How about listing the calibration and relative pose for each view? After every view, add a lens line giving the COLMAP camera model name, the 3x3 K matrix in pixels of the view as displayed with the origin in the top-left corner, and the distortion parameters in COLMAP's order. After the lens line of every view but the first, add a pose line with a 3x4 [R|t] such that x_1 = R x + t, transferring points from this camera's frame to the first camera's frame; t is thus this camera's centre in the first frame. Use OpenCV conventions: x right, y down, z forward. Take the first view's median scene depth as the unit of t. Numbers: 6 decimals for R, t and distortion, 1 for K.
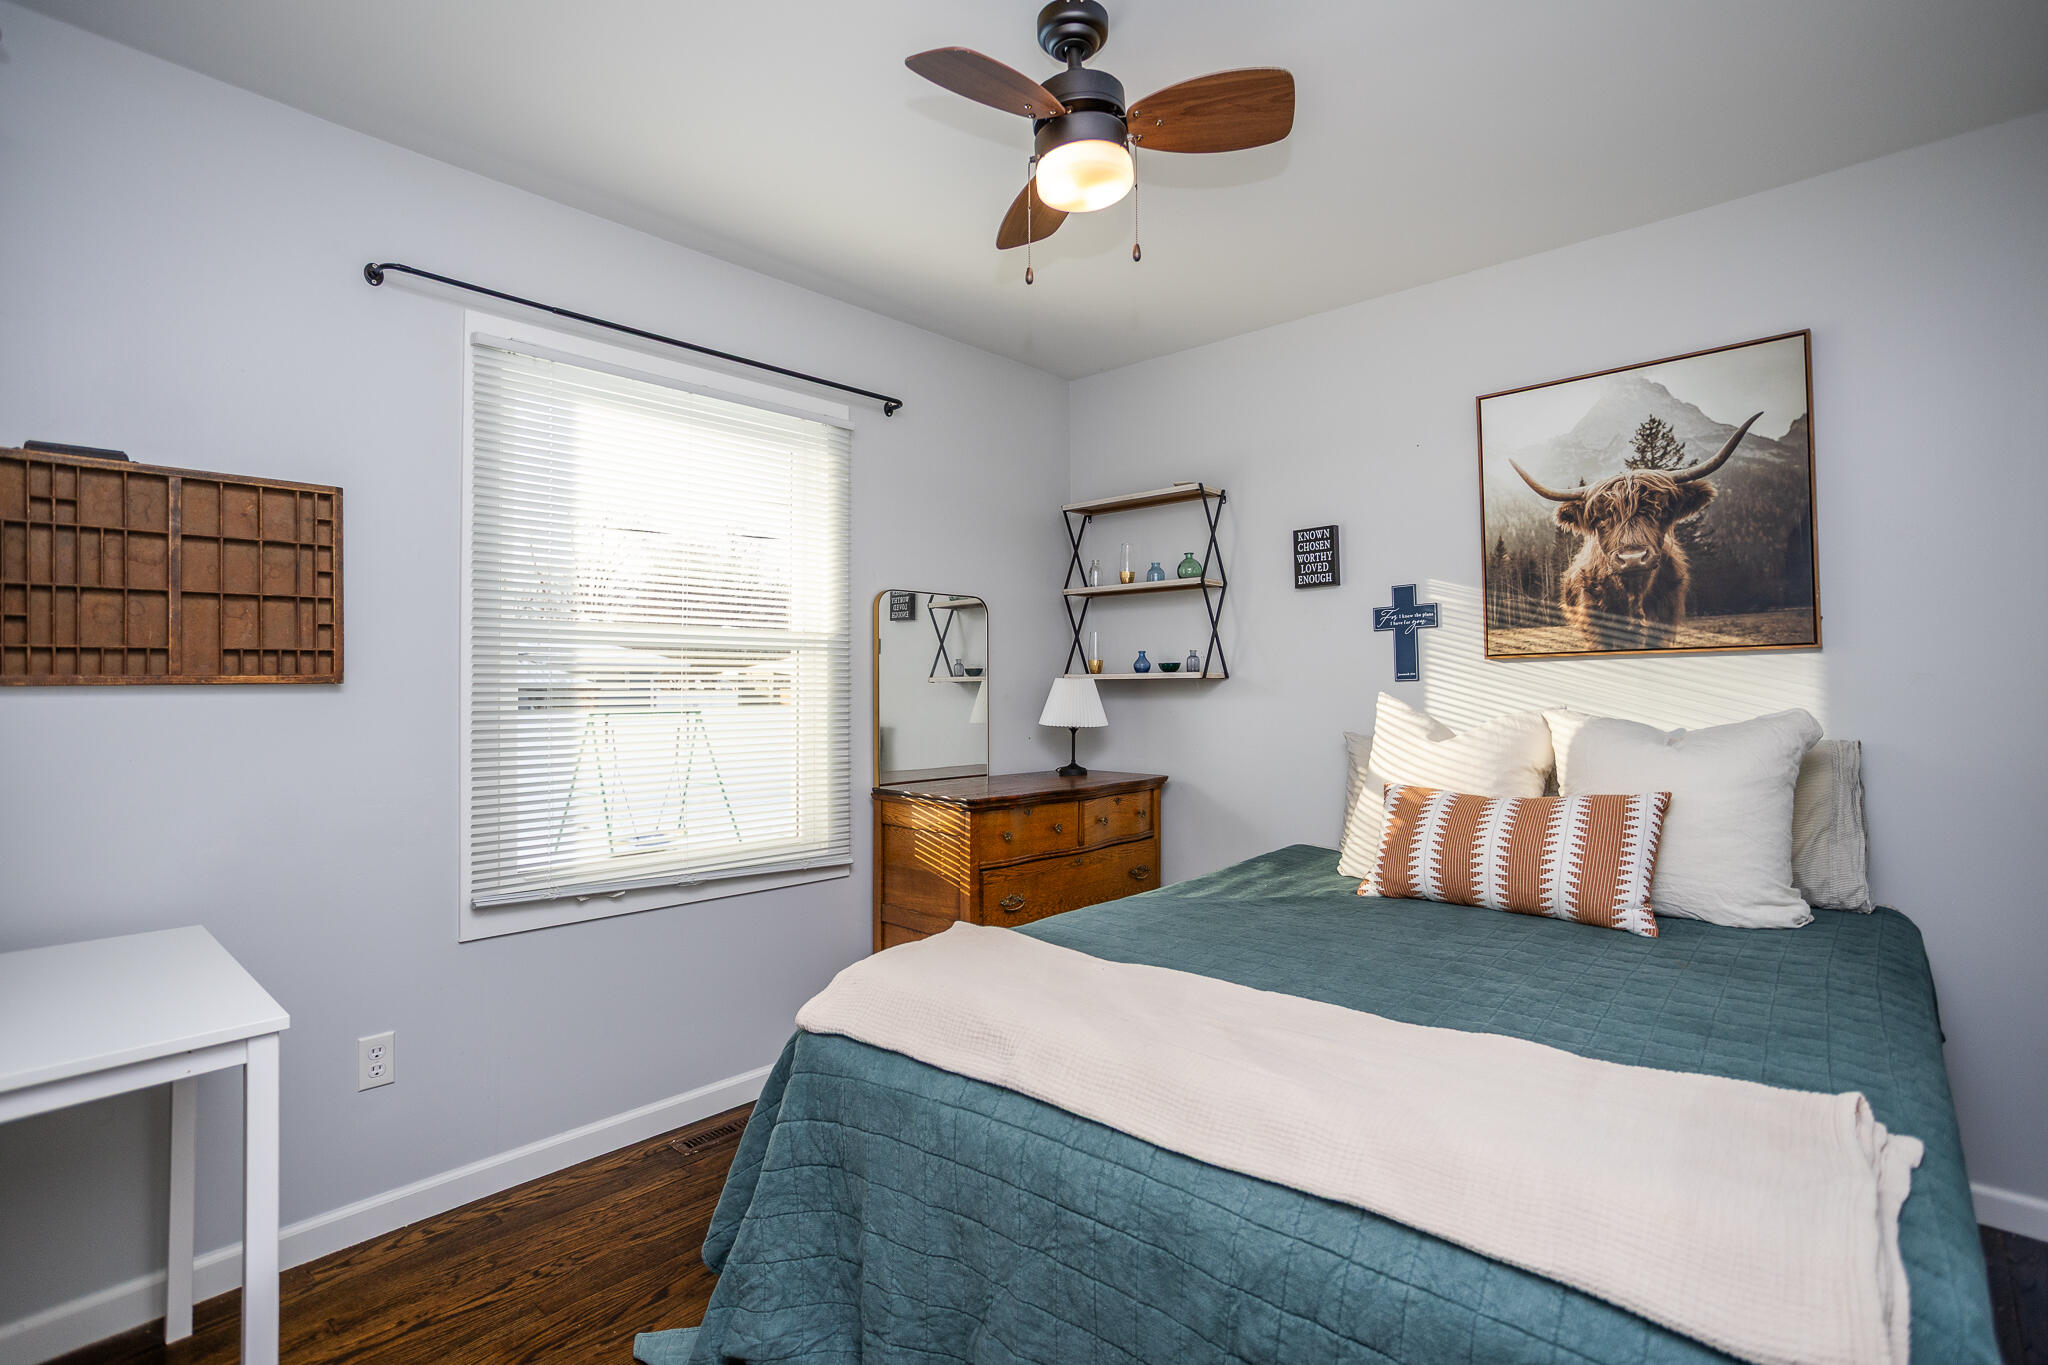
lens RADIAL K [[983.3, 0, 1030.9], [0, 983.3, 684.3], [0, 0, 1]] dist [-0.021690, 0.000307]
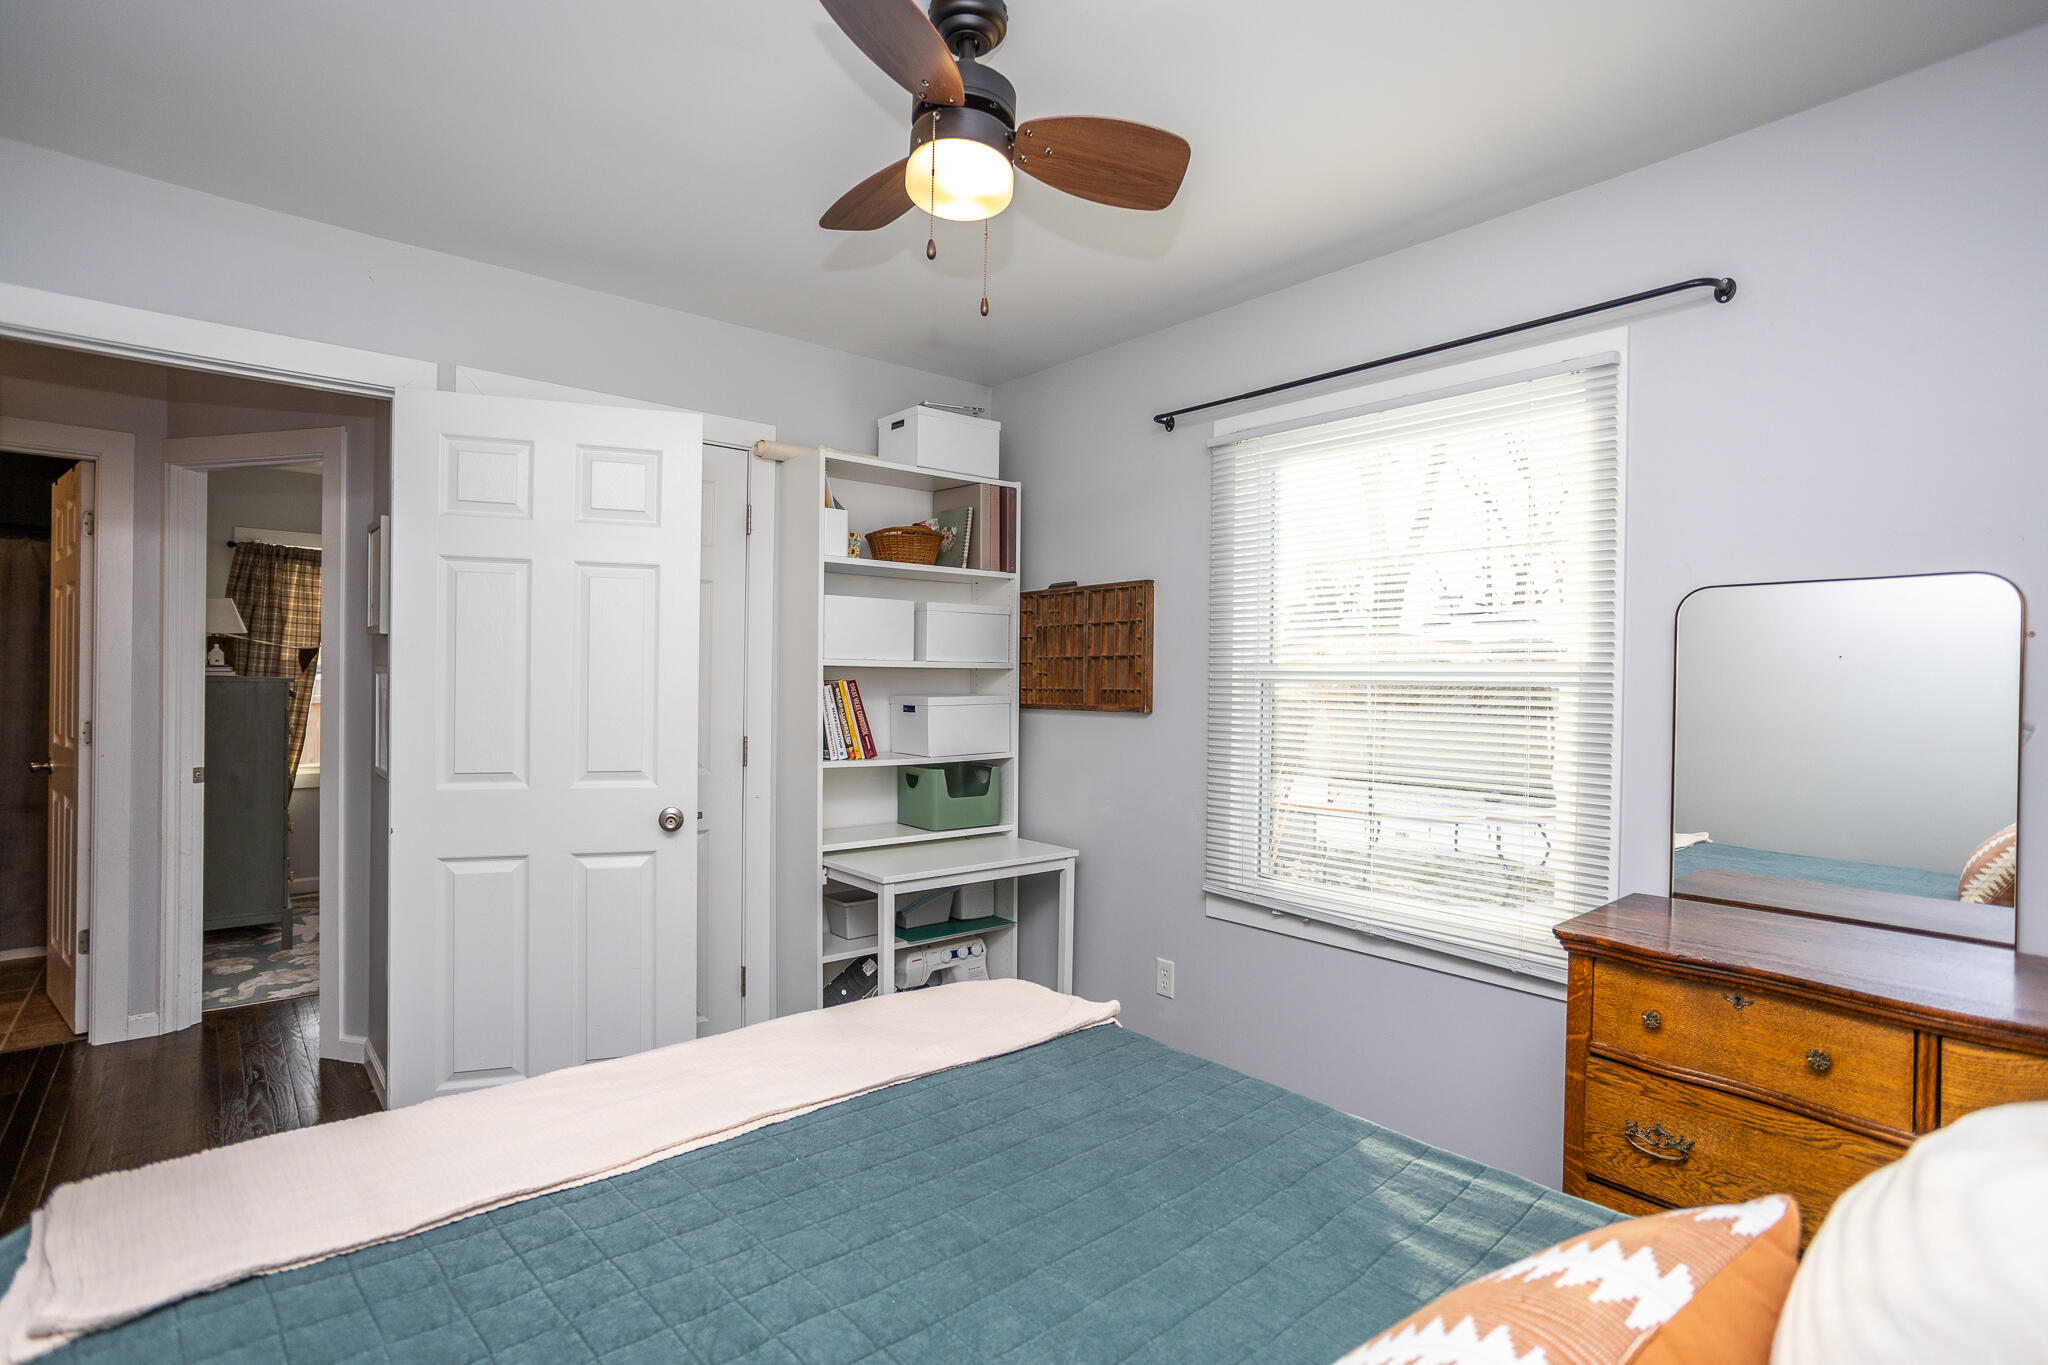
lens RADIAL K [[983.3, 0, 1030.9], [0, 983.3, 684.3], [0, 0, 1]] dist [-0.021690, 0.000307]
pose [[-0.096953, 0.017241, -0.995140, 0.774570], [0.004314, 0.999848, 0.016902, -0.069894], [0.995280, -0.002654, -0.097012, 0.951672]]
